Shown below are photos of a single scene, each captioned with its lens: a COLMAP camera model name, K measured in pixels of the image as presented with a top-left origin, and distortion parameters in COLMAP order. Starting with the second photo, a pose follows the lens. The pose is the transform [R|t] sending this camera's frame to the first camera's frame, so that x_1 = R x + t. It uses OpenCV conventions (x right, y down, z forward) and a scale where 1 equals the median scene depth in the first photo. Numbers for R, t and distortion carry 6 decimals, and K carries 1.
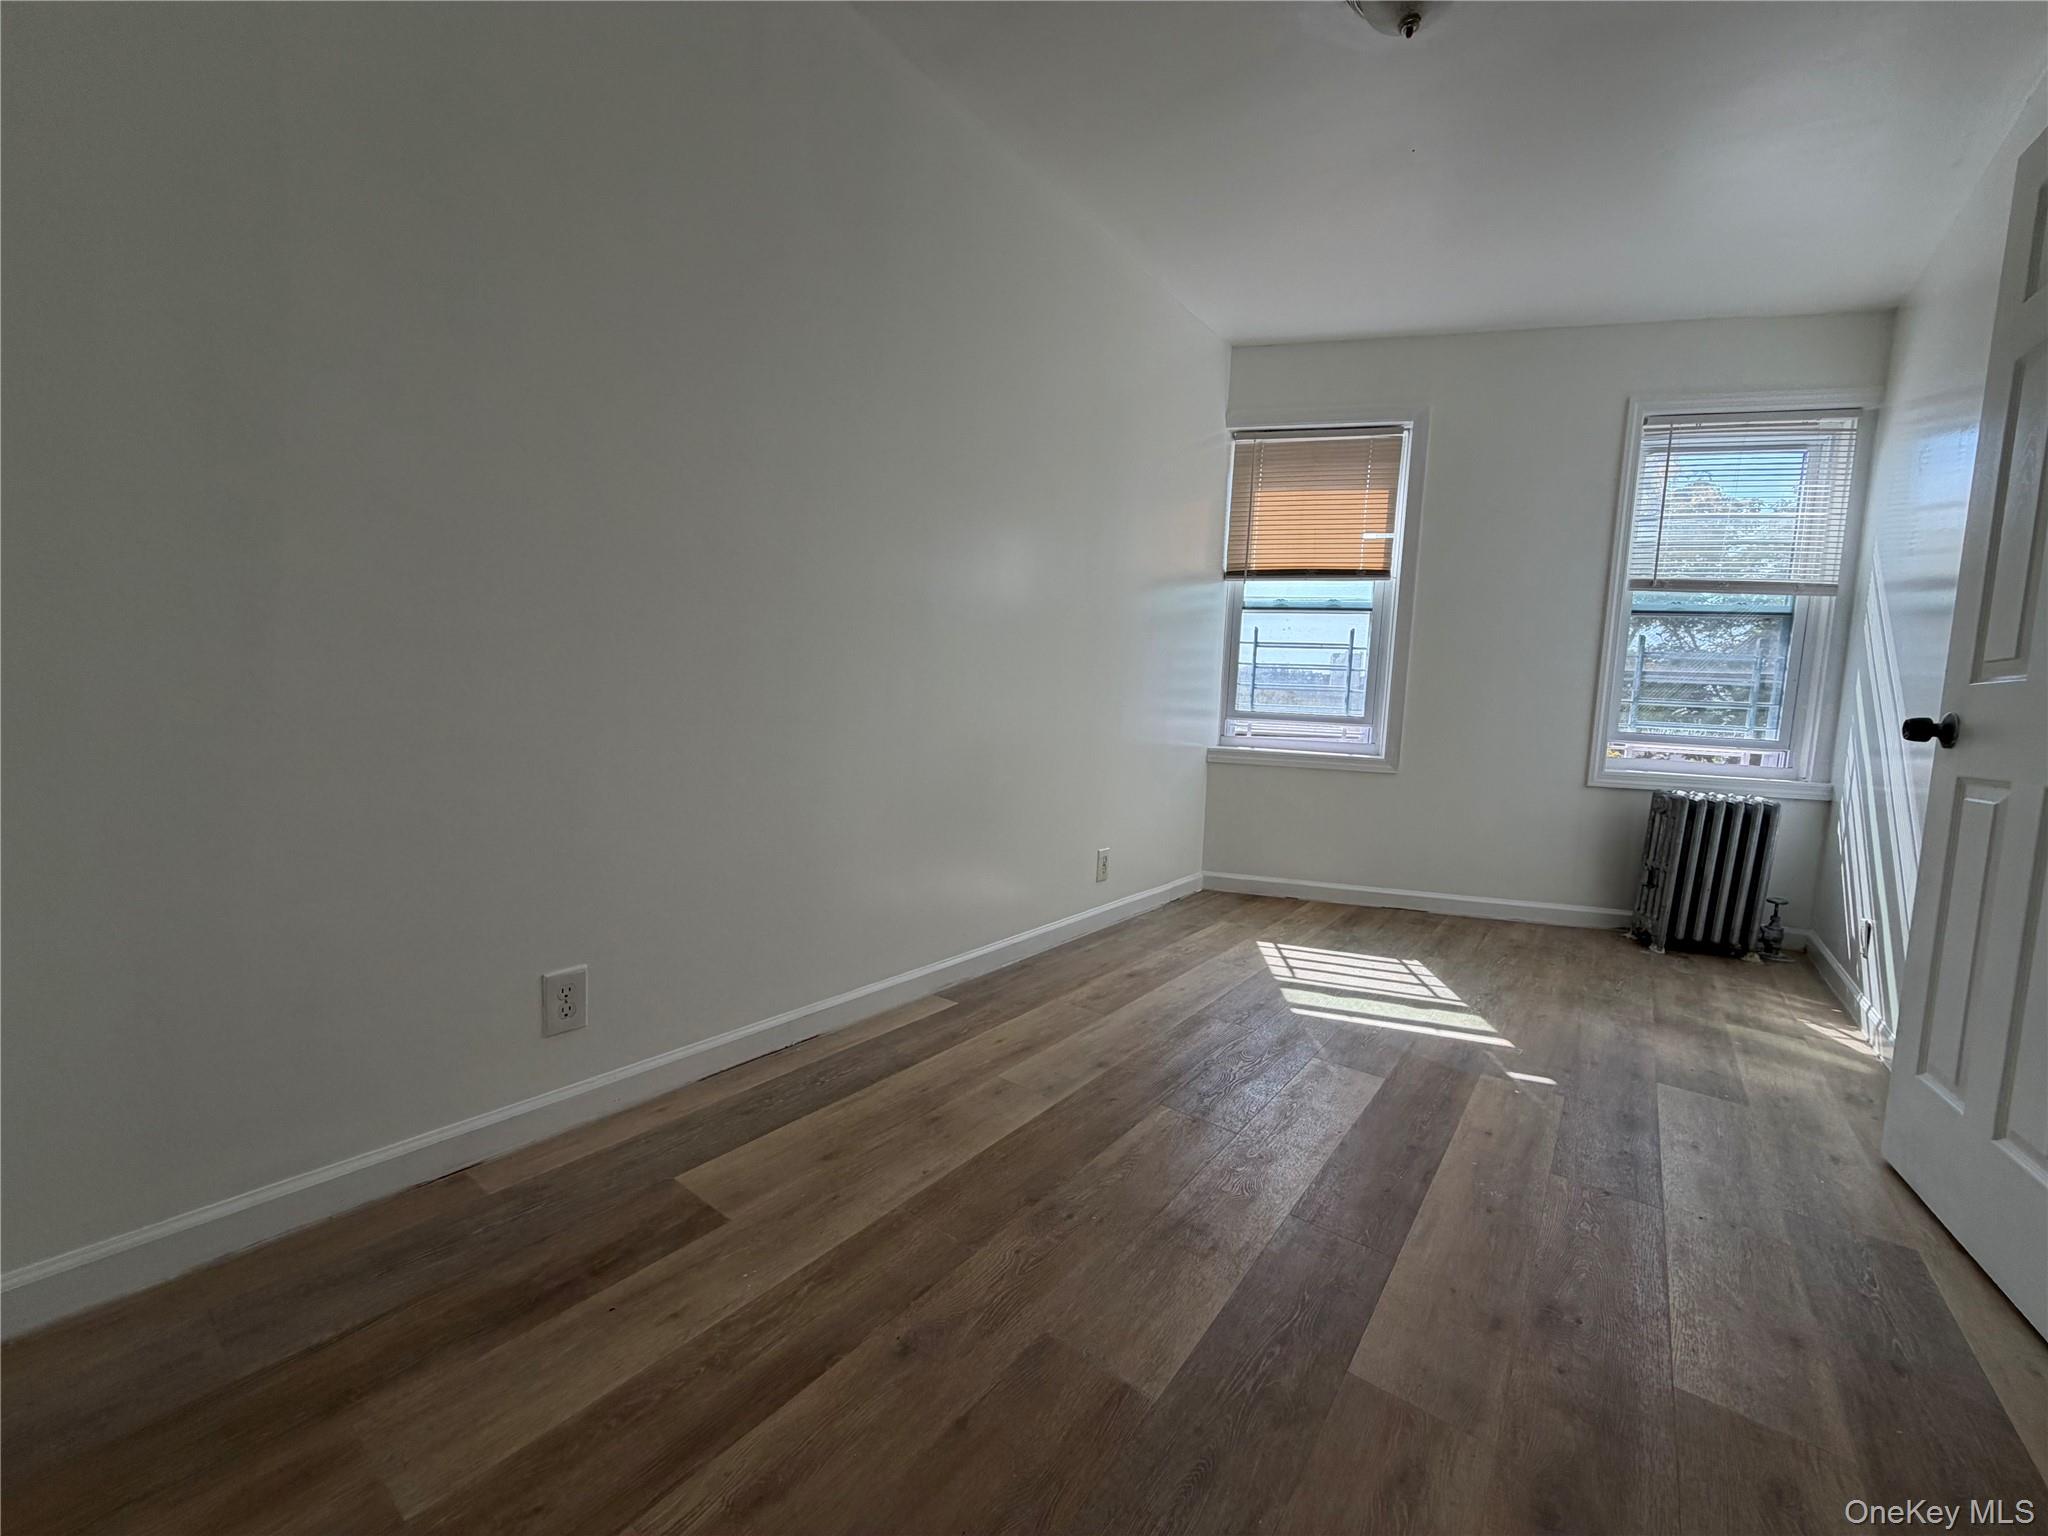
lens RADIAL K [[818.7, 0, 1028.7], [0, 818.7, 762.9], [0, 0, 1]] dist [-0.000456, 0.007833]
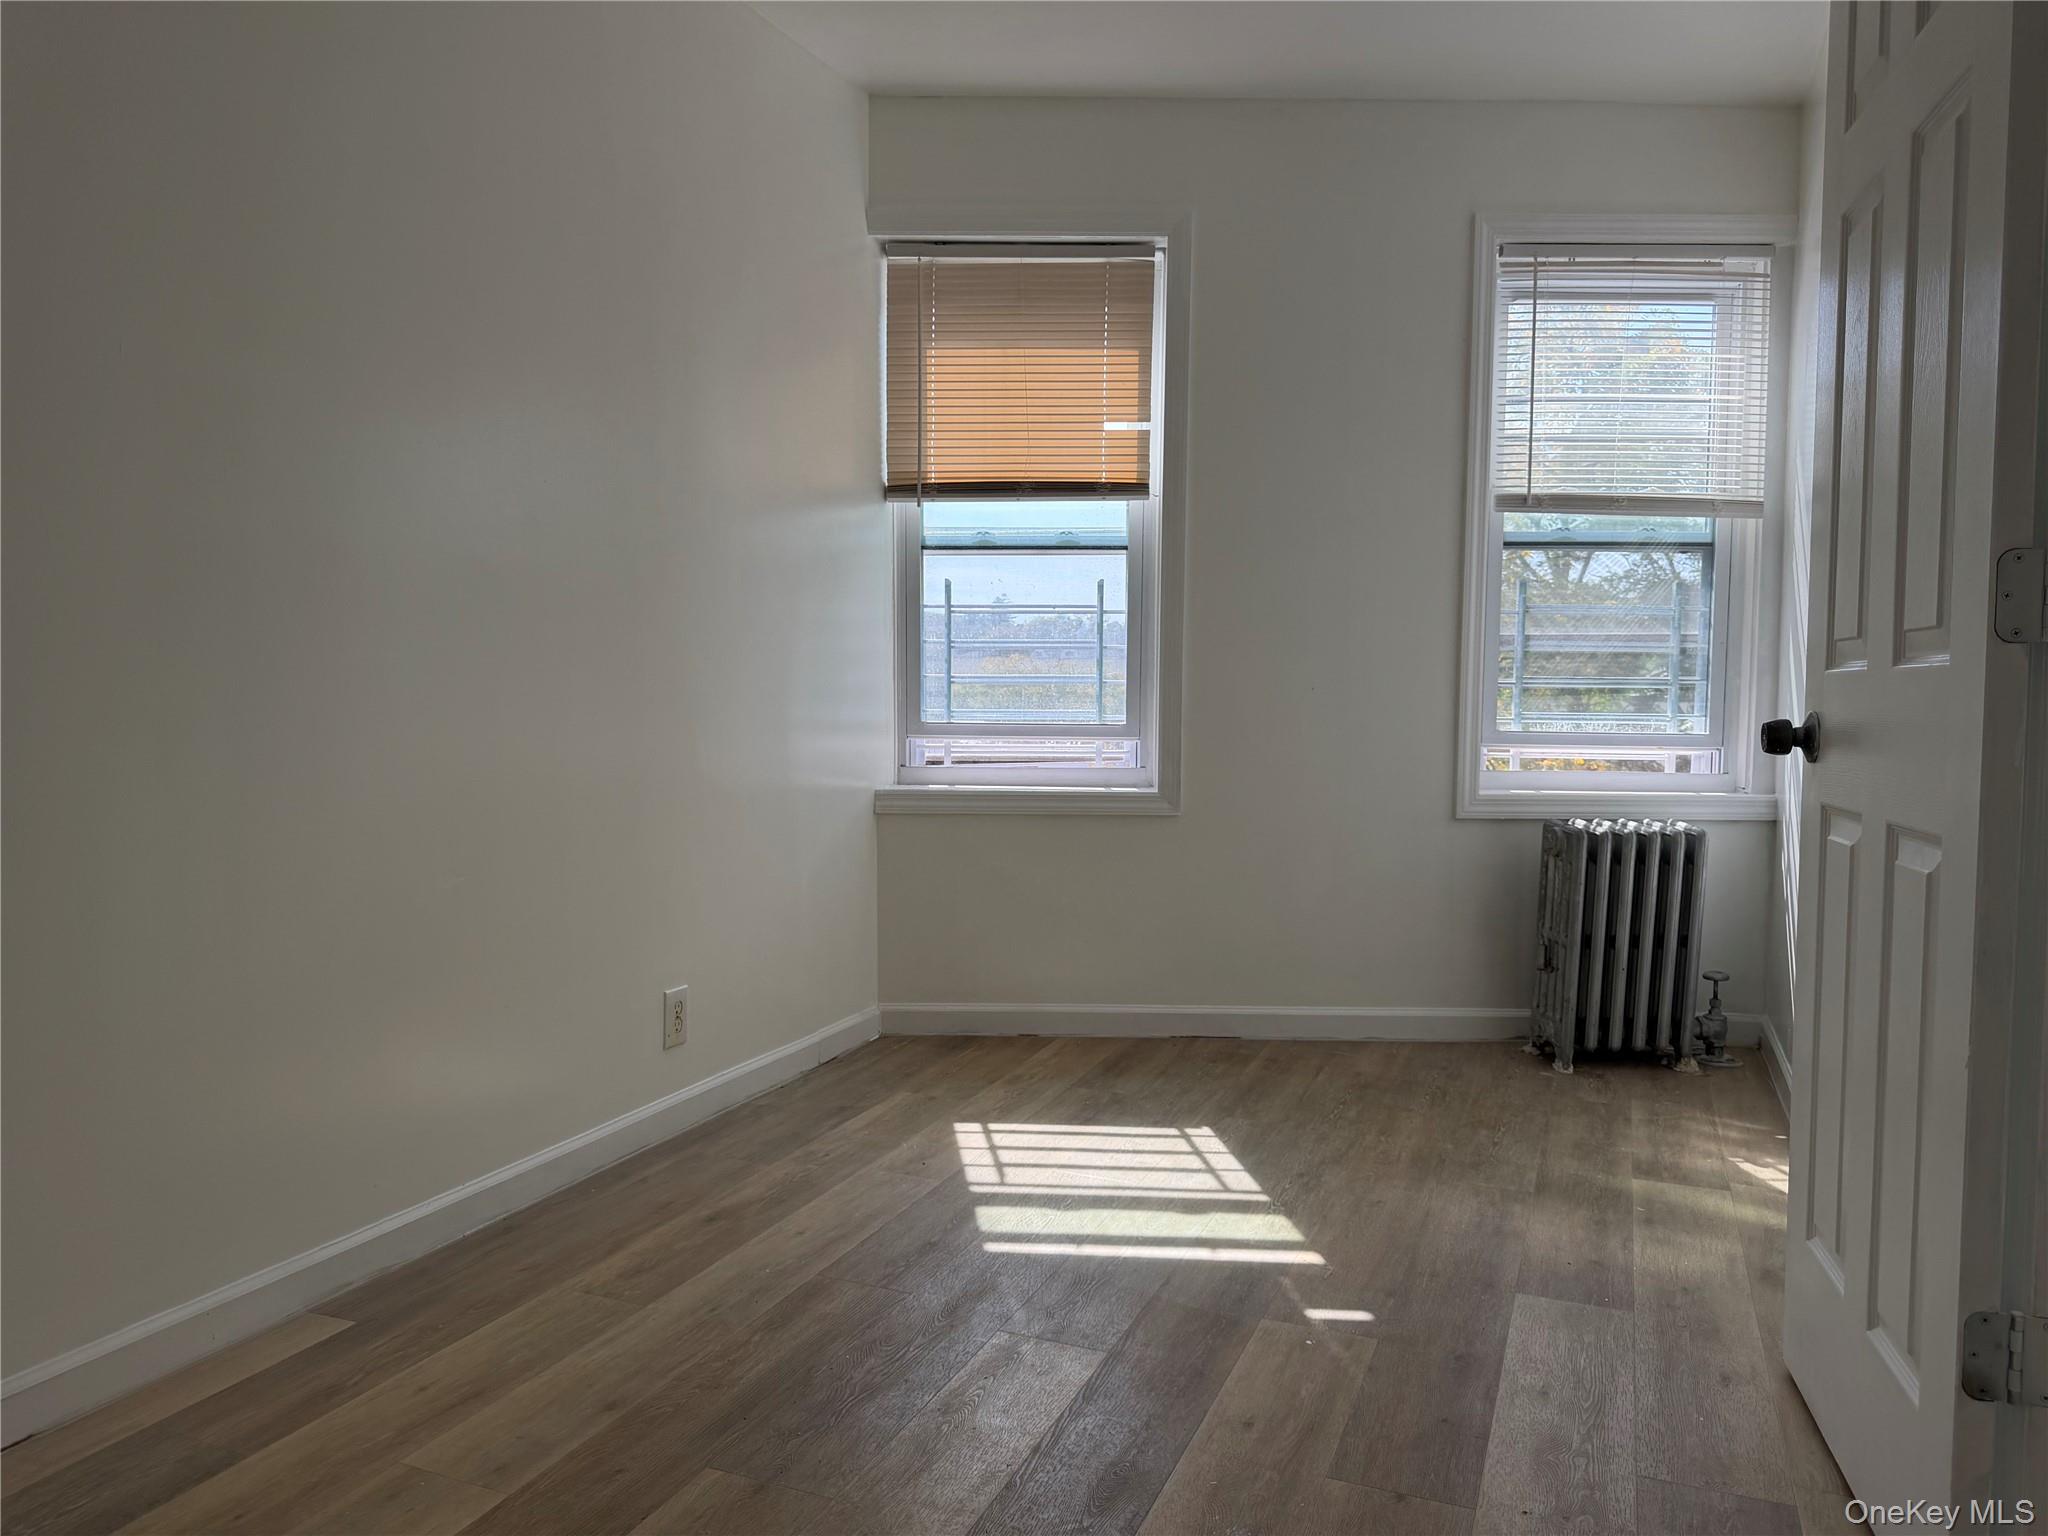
lens RADIAL K [[1440.6, 0, 1023.6], [0, 1440.6, 774.2], [0, 0, 1]] dist [0.080886, -0.117068]
pose [[0.969223, -0.054651, 0.240040, 0.092649], [0.057776, 0.998312, -0.005995, -0.020618], [-0.239307, 0.019679, 0.970744, -0.014695]]
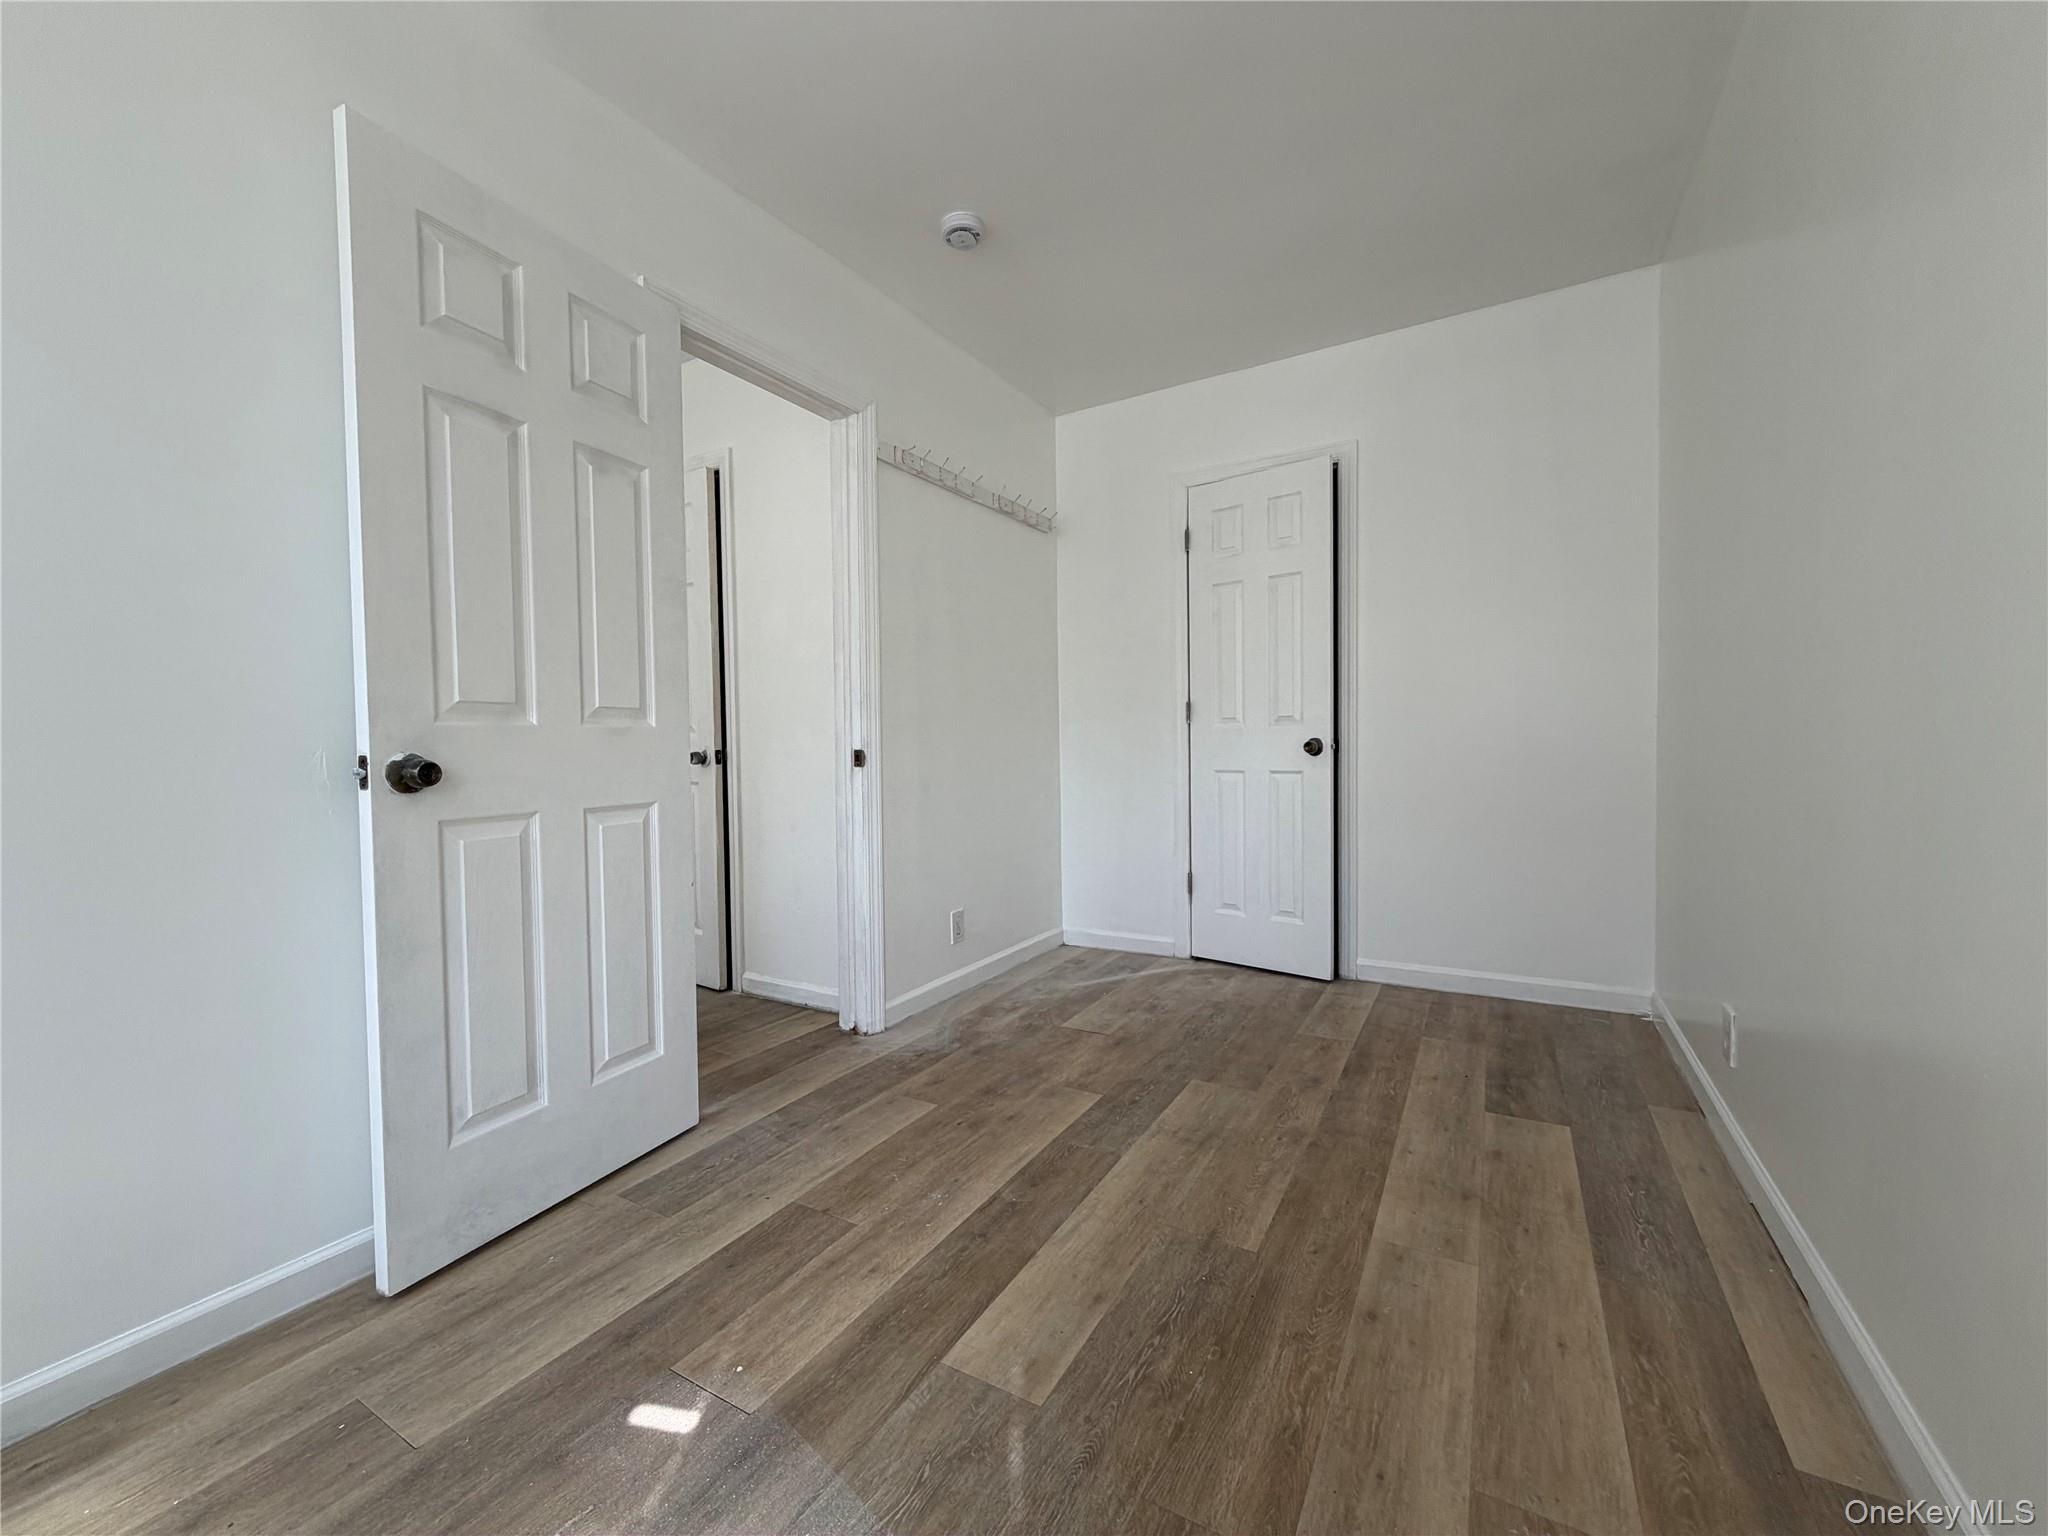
lens RADIAL K [[818.7, 0, 1028.7], [0, 818.7, 762.9], [0, 0, 1]] dist [-0.000456, 0.007833]
pose [[-0.992711, -0.031138, -0.116427, 0.294176], [-0.042182, 0.994713, 0.093631, -0.083722], [0.112896, 0.097860, -0.988776, 1.020926]]
